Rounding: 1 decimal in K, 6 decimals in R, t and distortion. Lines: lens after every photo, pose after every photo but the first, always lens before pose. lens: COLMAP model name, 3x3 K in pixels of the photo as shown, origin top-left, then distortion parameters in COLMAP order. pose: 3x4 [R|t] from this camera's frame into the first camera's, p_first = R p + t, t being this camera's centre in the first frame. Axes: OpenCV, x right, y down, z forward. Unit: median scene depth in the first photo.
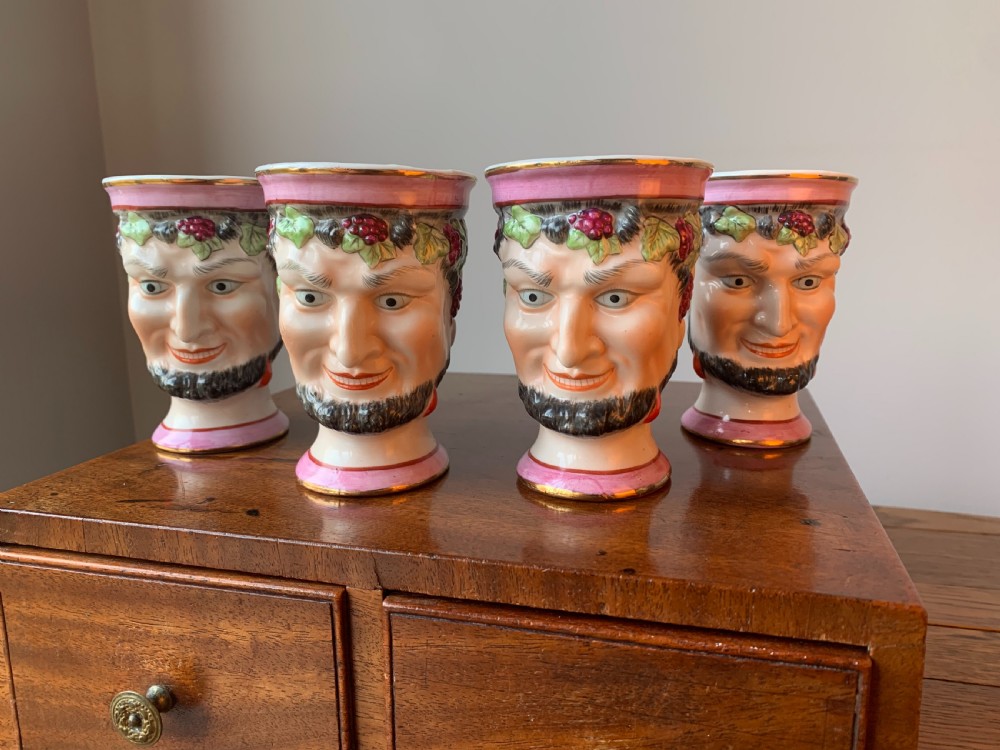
lens RADIAL K [[824.2, 0, 510.0], [0, 824.2, 352.9], [0, 0, 1]] dist [-0.045986, 0.018831]
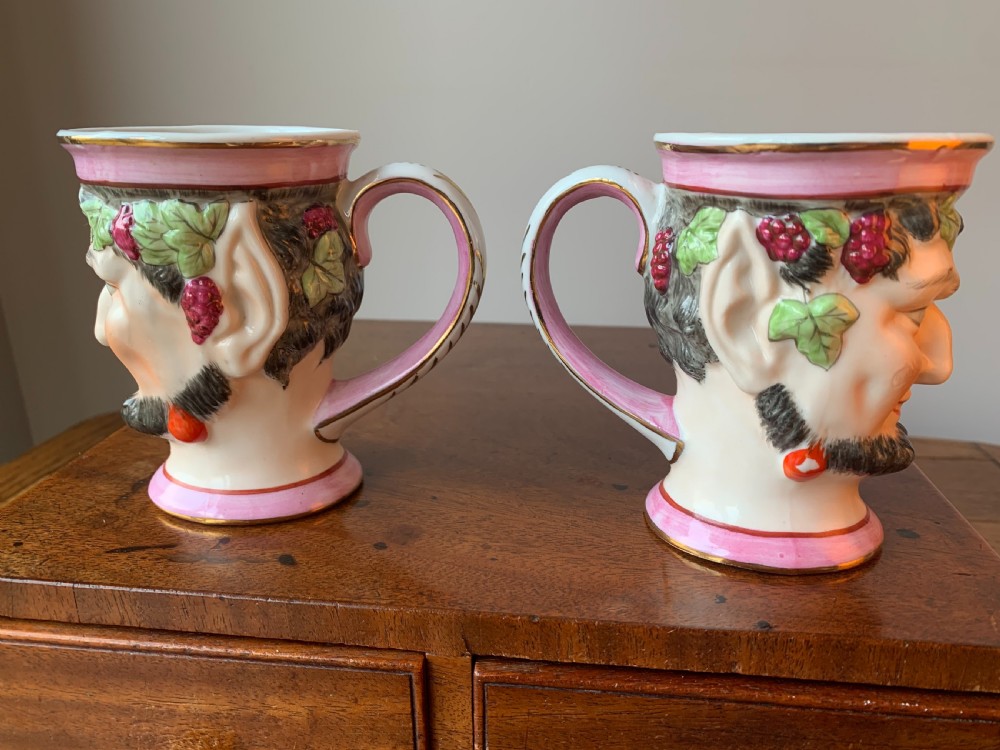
lens RADIAL K [[824.2, 0, 510.6], [0, 824.2, 368.0], [0, 0, 1]] dist [-0.045986, 0.018831]
pose [[0.988260, -0.036199, 0.148429, -0.232963], [0.012668, 0.987595, 0.156510, -0.143665], [-0.152253, -0.152792, 0.976460, 0.203483]]
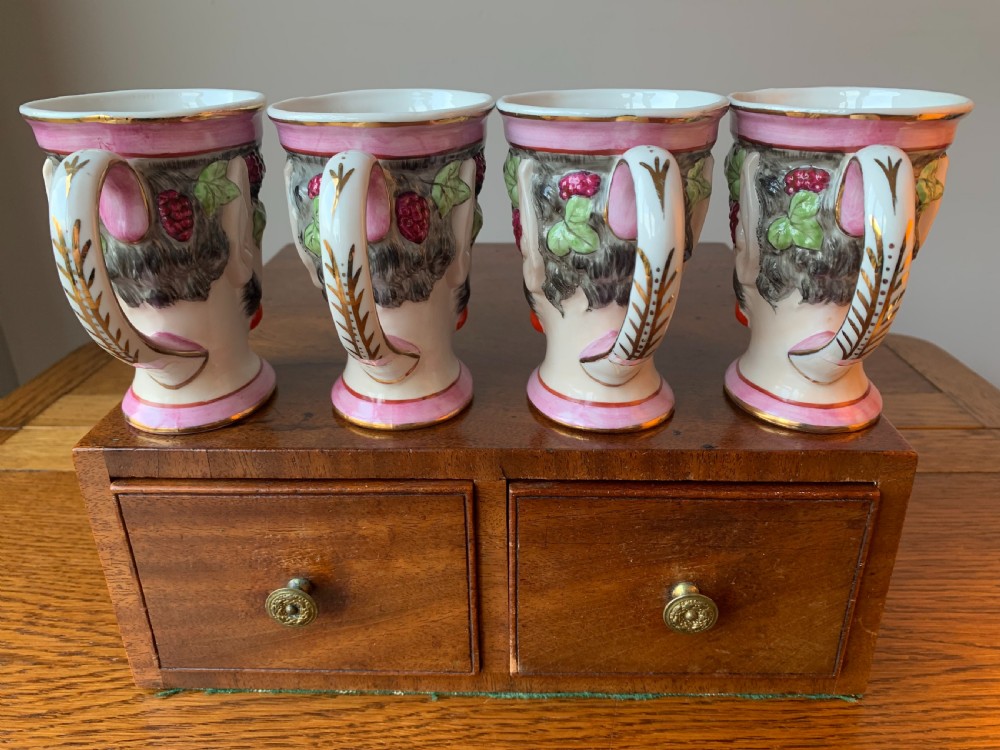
lens RADIAL K [[824.2, 0, 507.1], [0, 824.2, 375.4], [0, 0, 1]] dist [-0.045986, 0.018831]
pose [[0.969002, -0.097870, 0.226840, -0.419521], [0.035252, 0.963565, 0.265142, -0.186792], [-0.244525, -0.248926, 0.937146, -0.108316]]
